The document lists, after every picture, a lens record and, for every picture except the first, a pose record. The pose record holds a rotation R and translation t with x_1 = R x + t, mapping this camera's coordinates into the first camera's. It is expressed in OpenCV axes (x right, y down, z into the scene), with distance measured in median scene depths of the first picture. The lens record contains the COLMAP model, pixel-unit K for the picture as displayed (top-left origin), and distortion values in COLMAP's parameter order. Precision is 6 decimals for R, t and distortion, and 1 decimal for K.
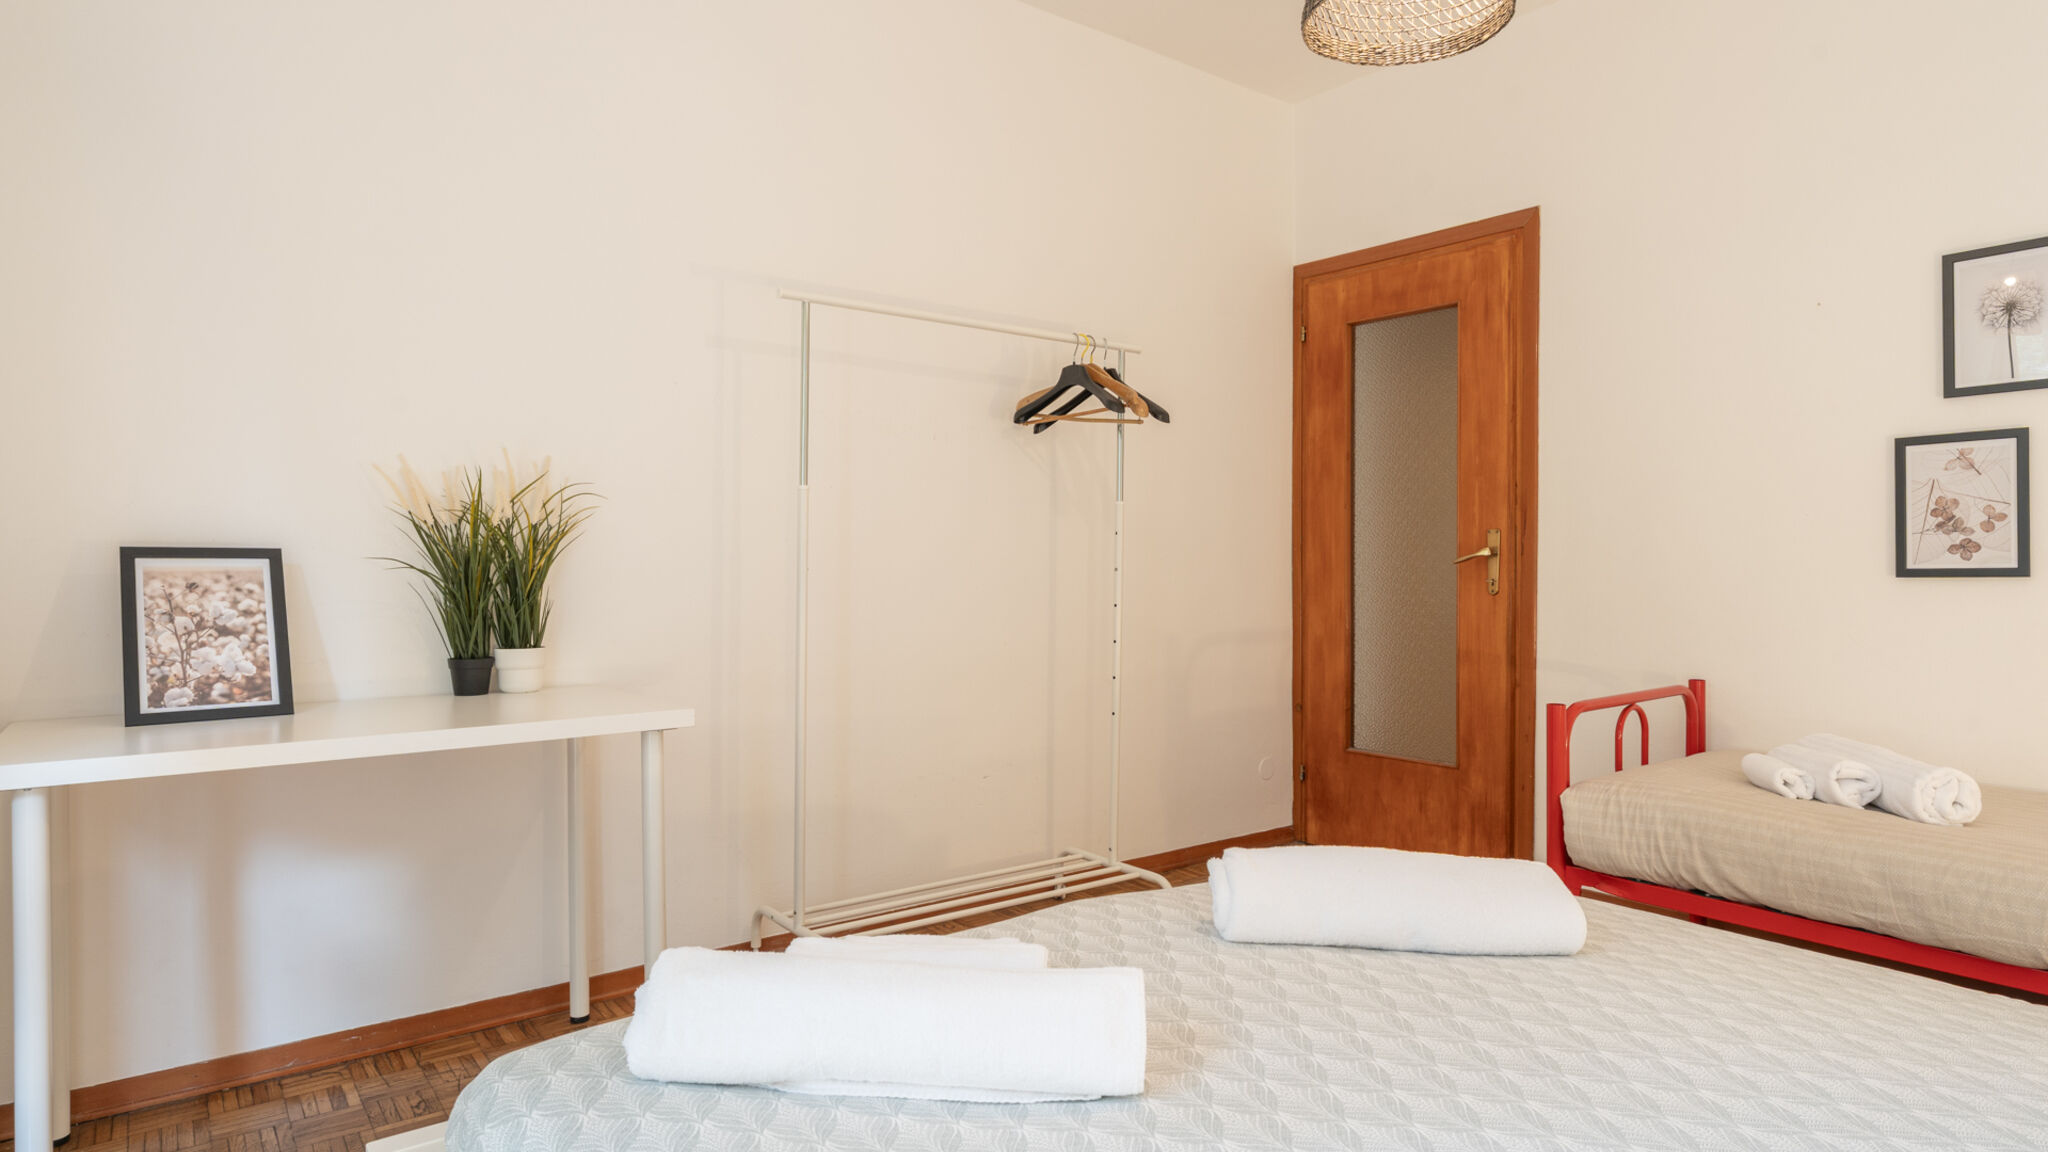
lens RADIAL K [[1142.4, 0, 1020.6], [0, 1142.4, 576.0], [0, 0, 1]] dist [-0.012403, 0.004884]
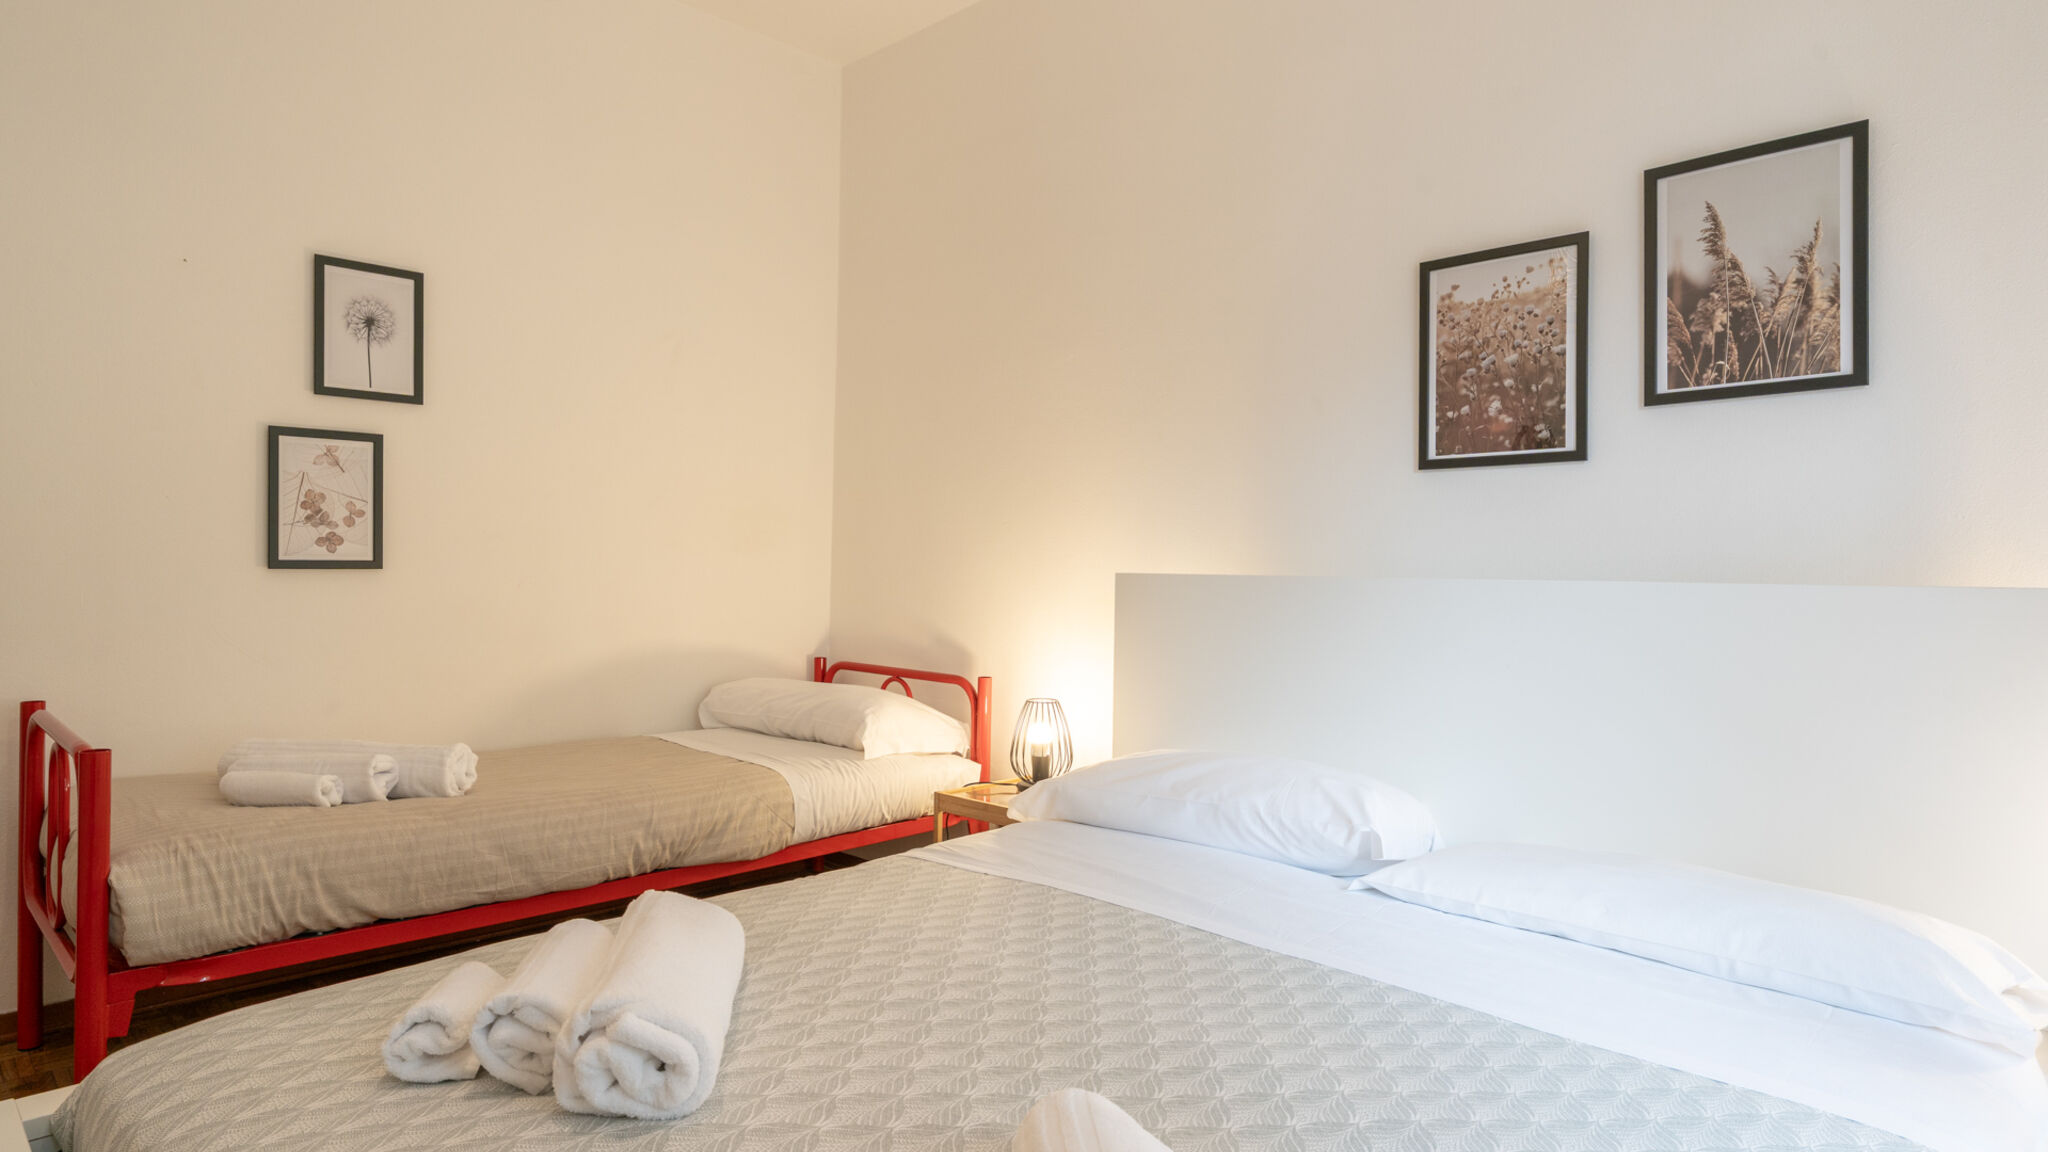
lens RADIAL K [[1142.4, 0, 1019.3], [0, 1142.4, 575.2], [0, 0, 1]] dist [-0.012403, 0.004884]
pose [[-0.158626, -0.006409, 0.987318, -0.313112], [-0.008071, 0.999954, 0.005195, -0.003781], [-0.987306, -0.007145, -0.158671, 0.556047]]
